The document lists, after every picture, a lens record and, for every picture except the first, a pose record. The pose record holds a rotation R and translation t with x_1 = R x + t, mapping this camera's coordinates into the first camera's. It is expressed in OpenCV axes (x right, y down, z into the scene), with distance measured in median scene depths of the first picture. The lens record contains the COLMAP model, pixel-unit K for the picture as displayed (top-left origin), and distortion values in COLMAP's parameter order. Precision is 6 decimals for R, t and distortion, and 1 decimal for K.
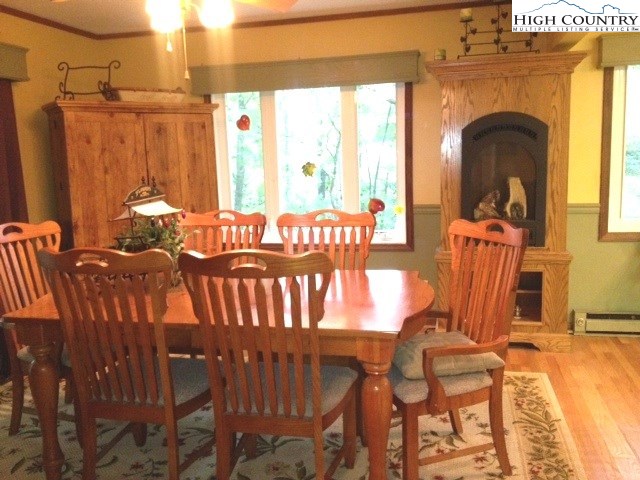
lens RADIAL K [[597.5, 0, 320.0], [0, 597.5, 240.0], [0, 0, 1]] dist [0.043355, -0.020752]
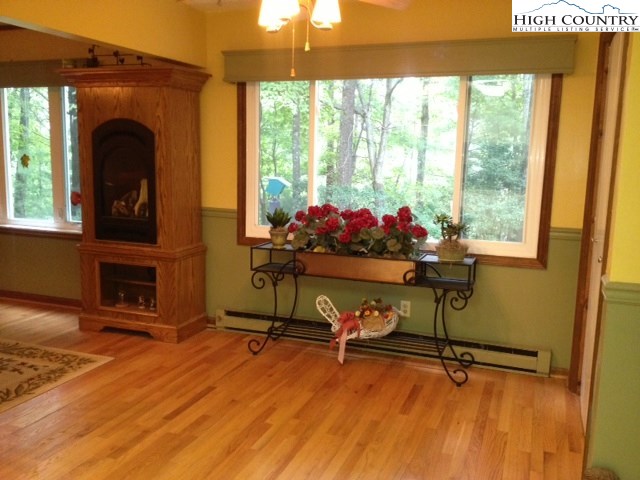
lens RADIAL K [[597.5, 0, 320.0], [0, 597.5, 240.0], [0, 0, 1]] dist [0.043355, -0.020752]
pose [[0.990906, 0.074241, -0.112220, 0.759018], [-0.073666, 0.997240, 0.009260, -0.027597], [0.112598, -0.000909, 0.993640, -0.045153]]
